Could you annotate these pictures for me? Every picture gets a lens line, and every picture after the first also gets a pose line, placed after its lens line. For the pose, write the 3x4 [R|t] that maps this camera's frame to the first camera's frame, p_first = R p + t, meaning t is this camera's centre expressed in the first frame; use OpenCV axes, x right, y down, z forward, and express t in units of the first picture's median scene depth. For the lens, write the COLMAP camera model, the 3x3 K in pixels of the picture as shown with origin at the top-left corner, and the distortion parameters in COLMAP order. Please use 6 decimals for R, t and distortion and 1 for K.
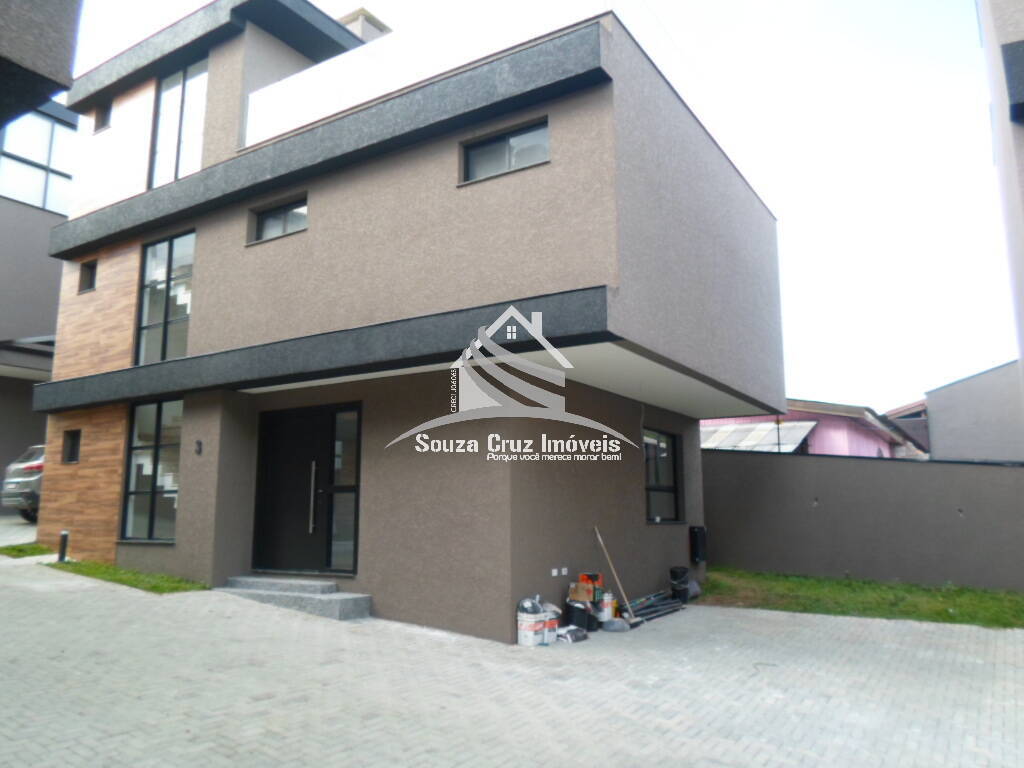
lens RADIAL K [[794.5, 0, 508.5], [0, 794.5, 382.9], [0, 0, 1]] dist [-0.000362, -0.015465]
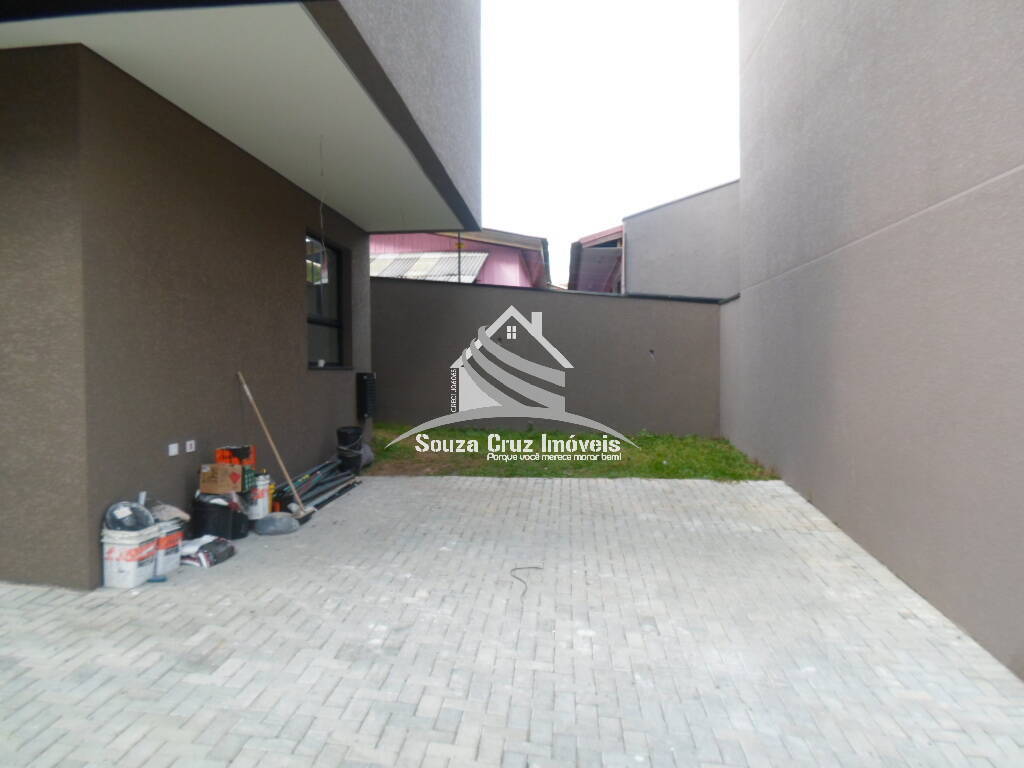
lens RADIAL K [[794.5, 0, 515.9], [0, 794.5, 380.1], [0, 0, 1]] dist [-0.000362, -0.015465]
pose [[0.880908, -0.019960, 0.472866, 0.005529], [-0.064030, 0.984899, 0.160855, 0.079764], [-0.468935, -0.171976, 0.866328, 0.390280]]
